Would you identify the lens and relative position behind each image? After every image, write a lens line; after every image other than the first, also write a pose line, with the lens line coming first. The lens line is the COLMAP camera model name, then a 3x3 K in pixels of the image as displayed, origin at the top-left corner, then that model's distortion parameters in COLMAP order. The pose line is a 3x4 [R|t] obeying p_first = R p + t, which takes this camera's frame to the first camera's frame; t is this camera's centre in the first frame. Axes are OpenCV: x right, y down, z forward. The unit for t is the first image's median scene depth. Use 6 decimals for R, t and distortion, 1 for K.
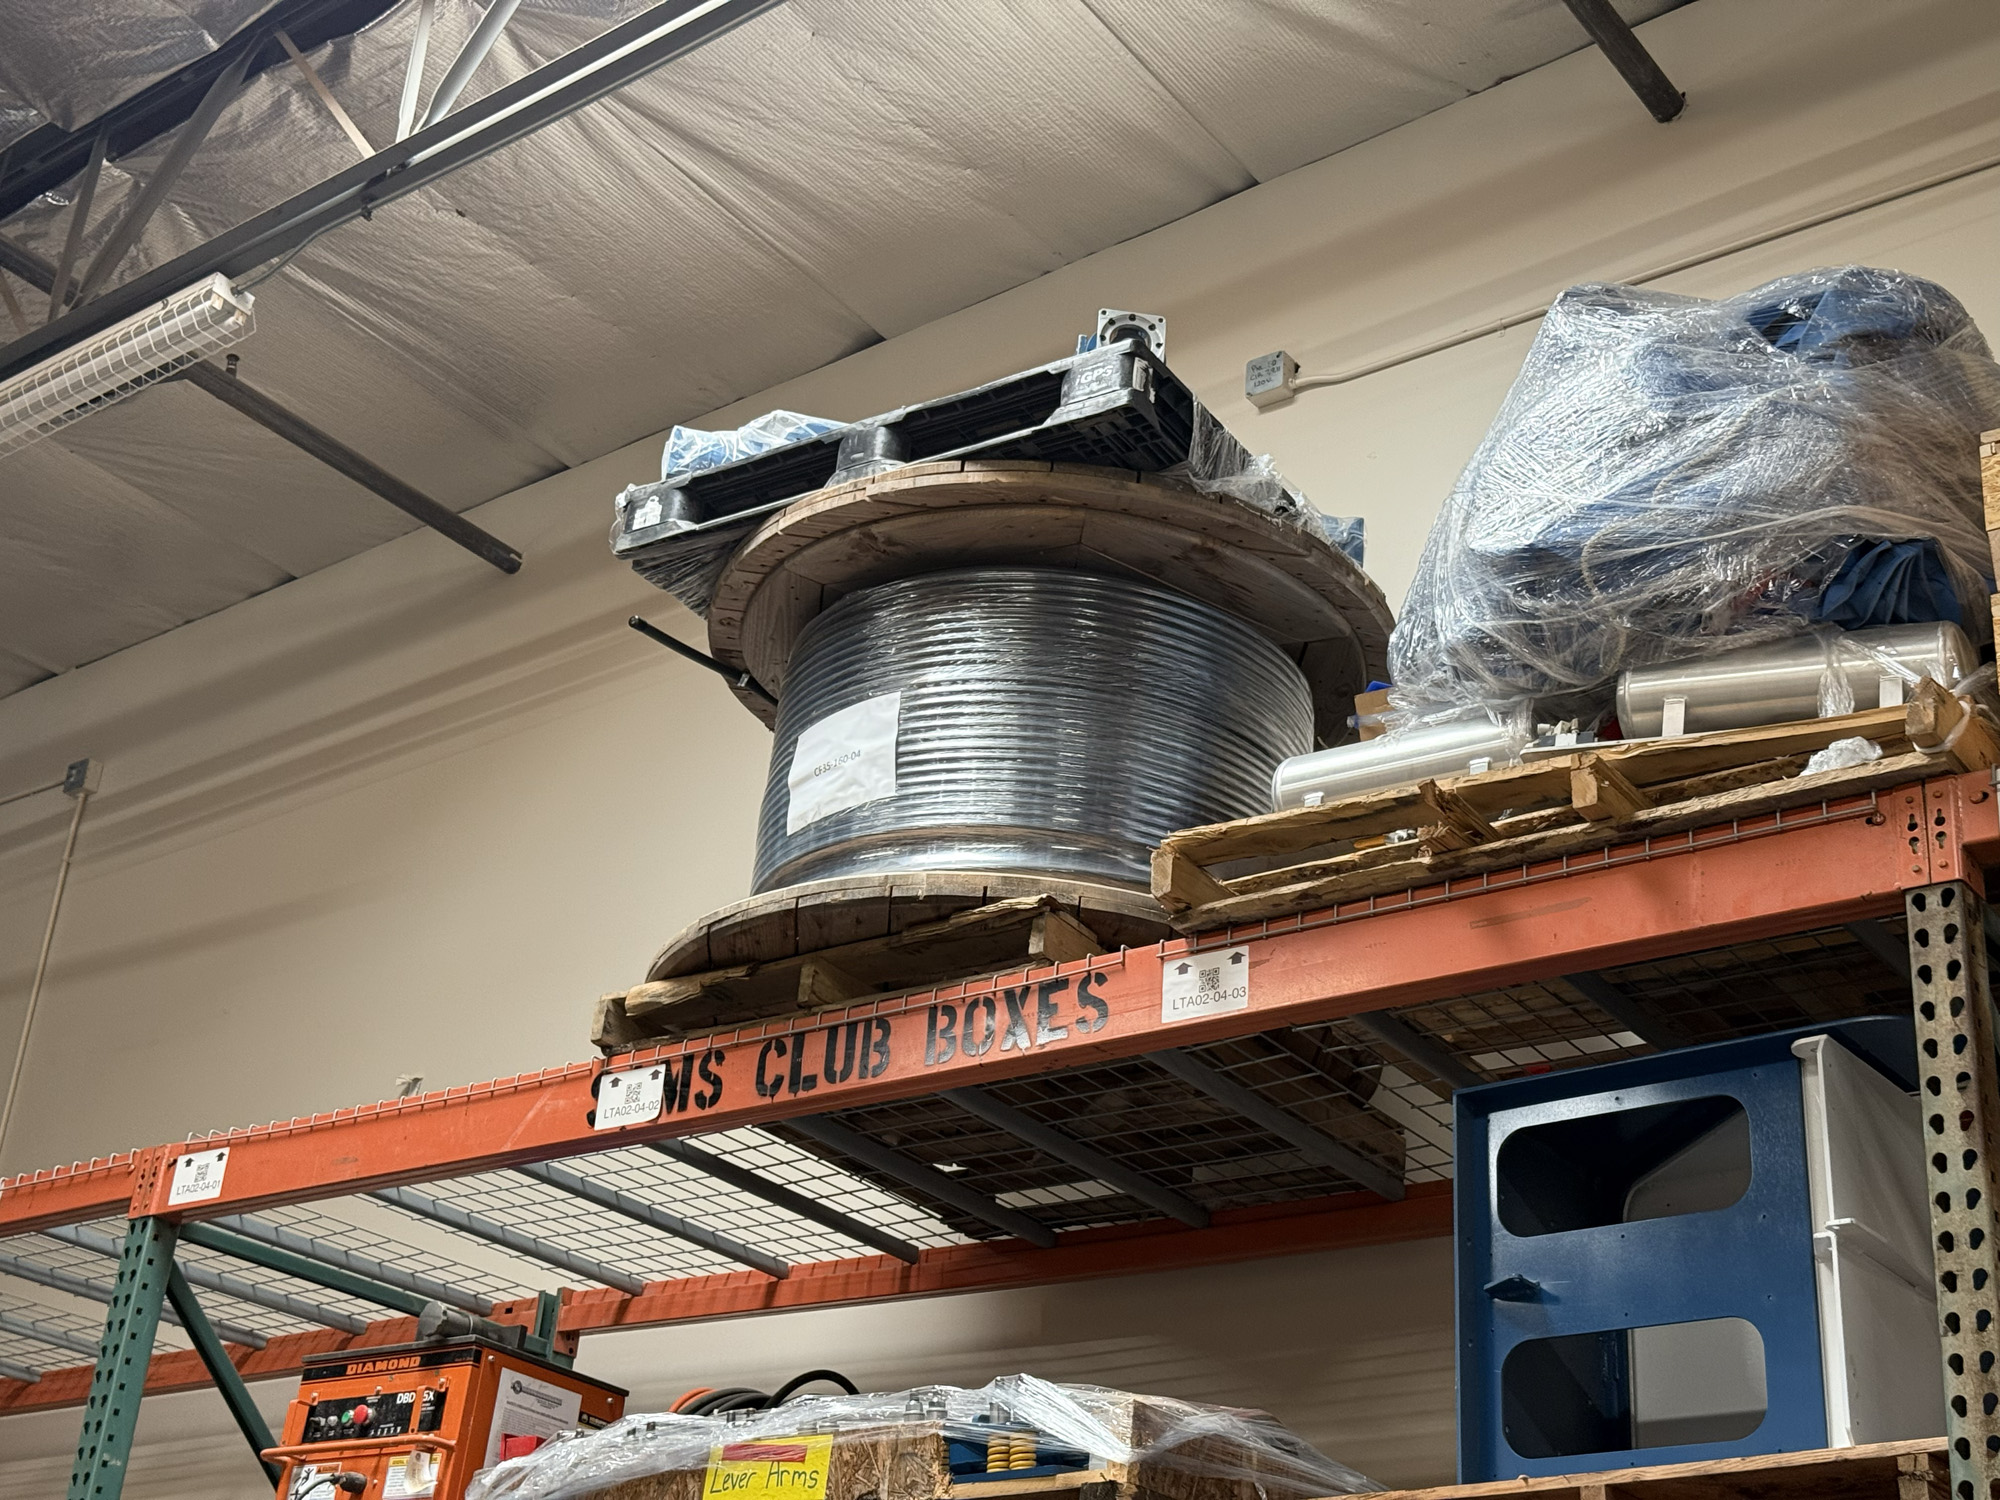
lens RADIAL K [[2787.0, 0, 999.2], [0, 2787.0, 751.6], [0, 0, 1]] dist [0.117674, 0.000000]
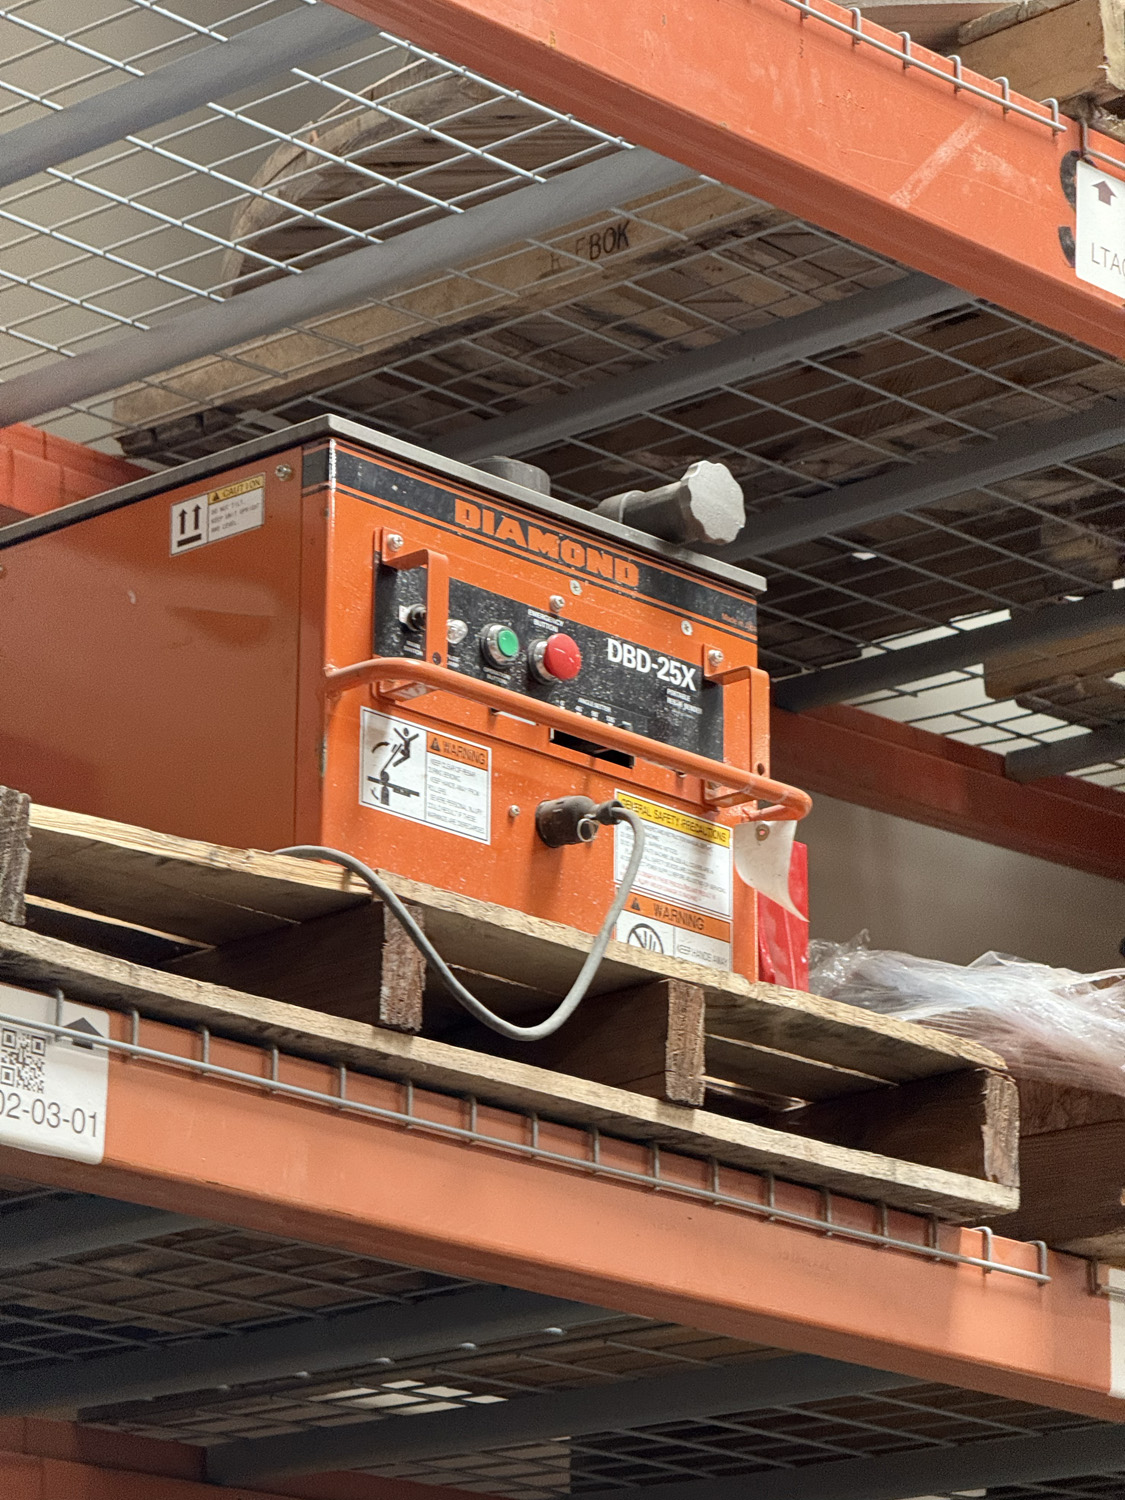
lens RADIAL K [[5327.0, 0, 561.5], [0, 5327.0, 749.7], [0, 0, 1]] dist [0.185454, 0.000000]
pose [[0.106401, 0.209667, 0.971966, -1.008006], [-0.435254, 0.888707, -0.144060, 0.374886], [-0.893998, -0.407724, 0.185818, 0.903403]]
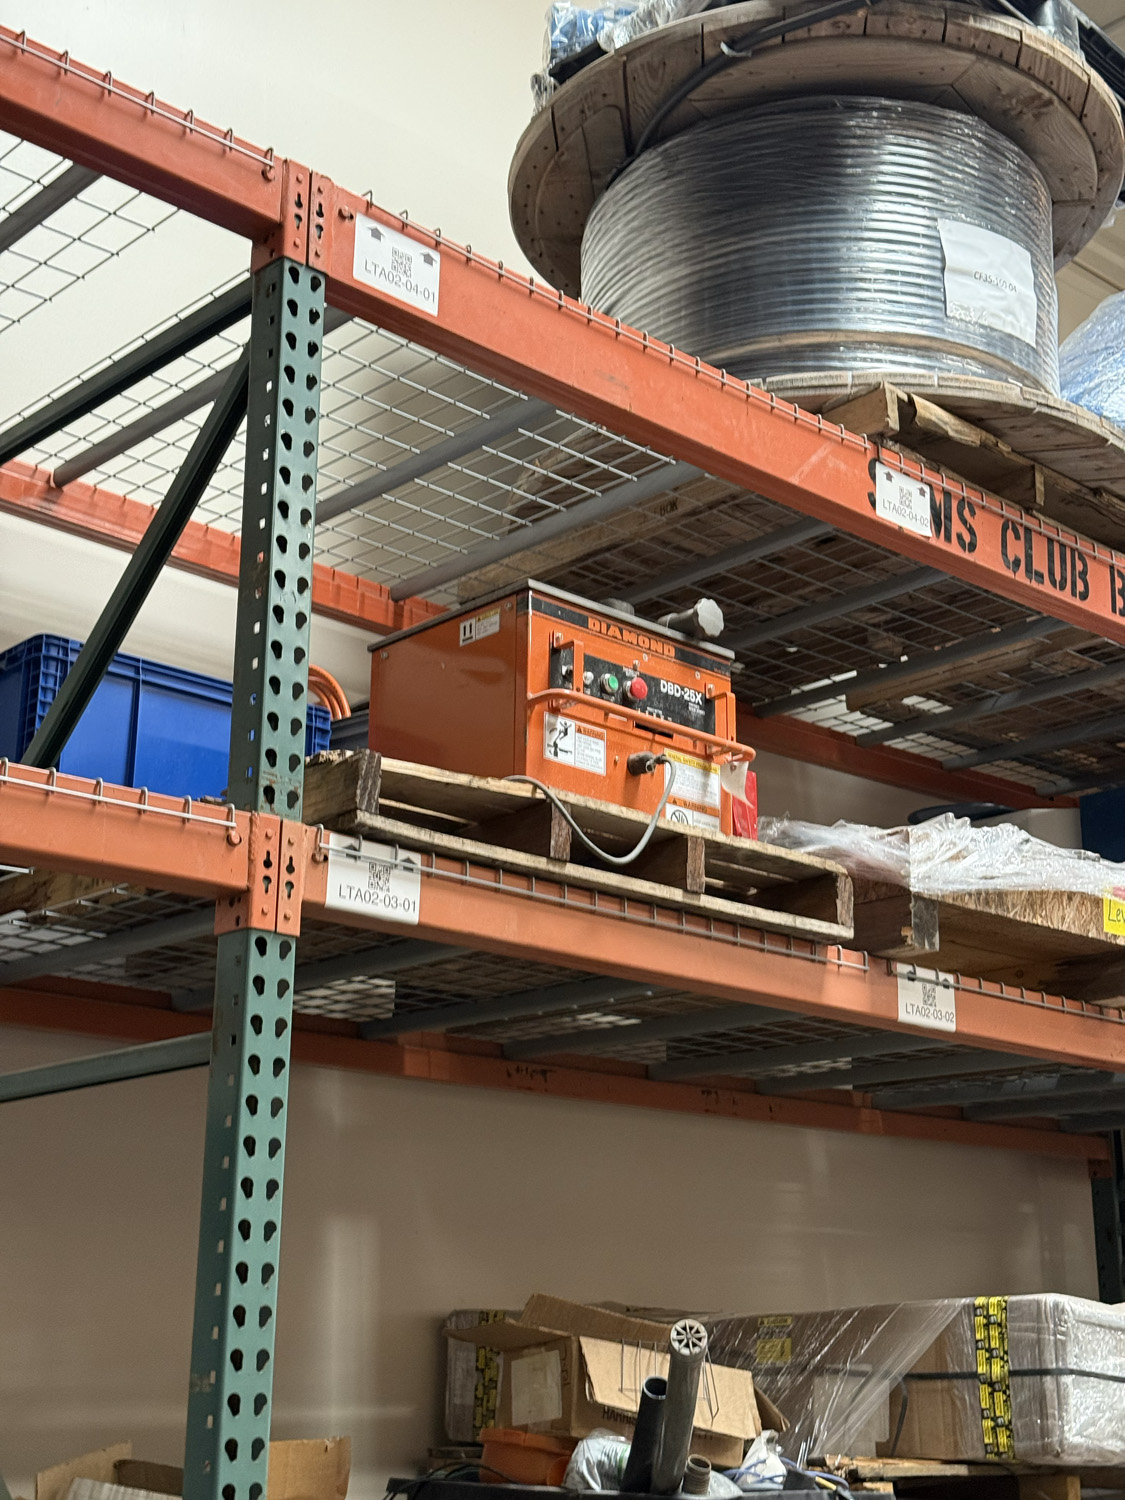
lens RADIAL K [[2090.3, 0, 575.2], [0, 2090.3, 772.0], [0, 0, 1]] dist [0.117674, 0.000000]
pose [[0.168303, 0.196089, 0.966035, -0.895910], [-0.426727, 0.897918, -0.107918, 0.354921], [-0.888582, -0.394070, 0.234799, 0.904091]]
